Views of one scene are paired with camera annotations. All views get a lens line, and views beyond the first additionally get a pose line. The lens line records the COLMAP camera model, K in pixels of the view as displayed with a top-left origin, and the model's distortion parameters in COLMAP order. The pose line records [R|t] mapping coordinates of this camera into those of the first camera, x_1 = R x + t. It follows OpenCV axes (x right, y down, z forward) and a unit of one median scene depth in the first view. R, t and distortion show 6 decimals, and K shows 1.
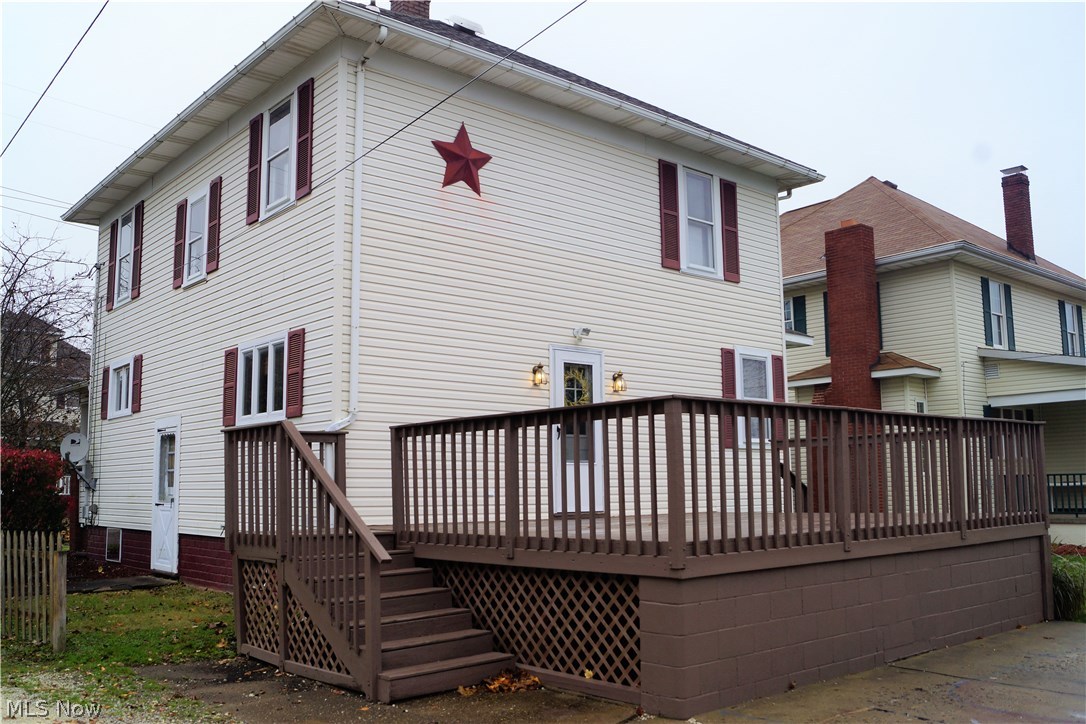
lens RADIAL K [[947.5, 0, 542.4], [0, 947.5, 363.9], [0, 0, 1]] dist [-0.076247, -0.004216]
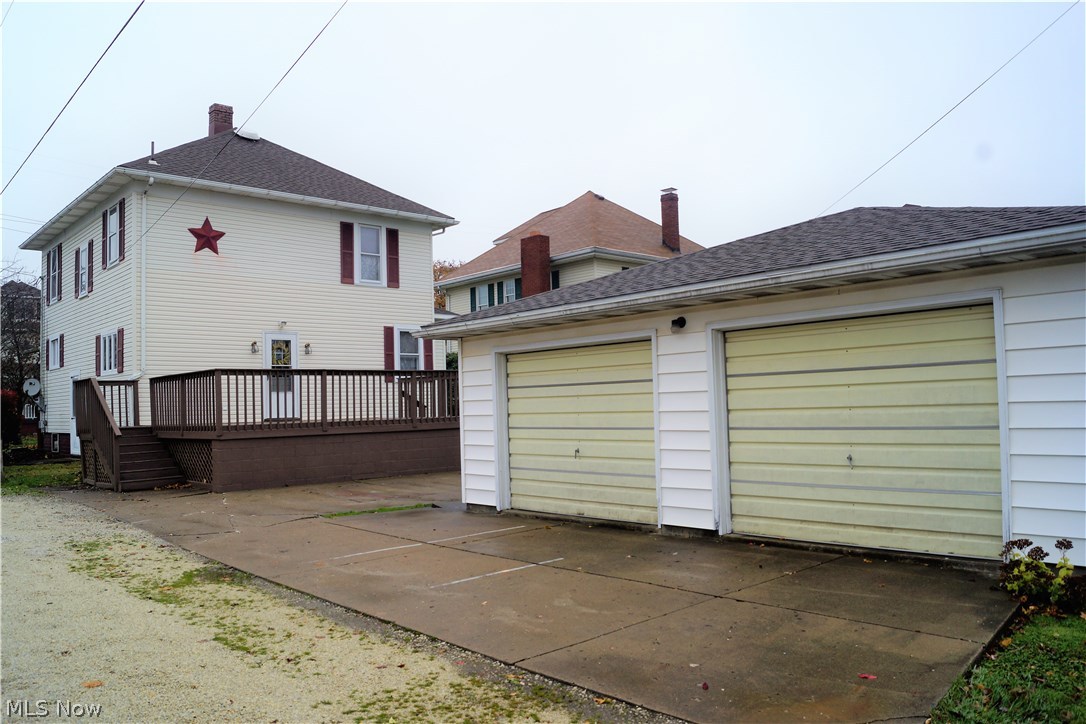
lens RADIAL K [[835.1, 0, 543.4], [0, 835.1, 366.6], [0, 0, 1]] dist [-0.085294, 0.018478]
pose [[0.999340, -0.014162, 0.033459, 0.467830], [0.011332, 0.996459, 0.083307, -0.073053], [-0.034520, -0.082873, 0.995962, -0.616630]]
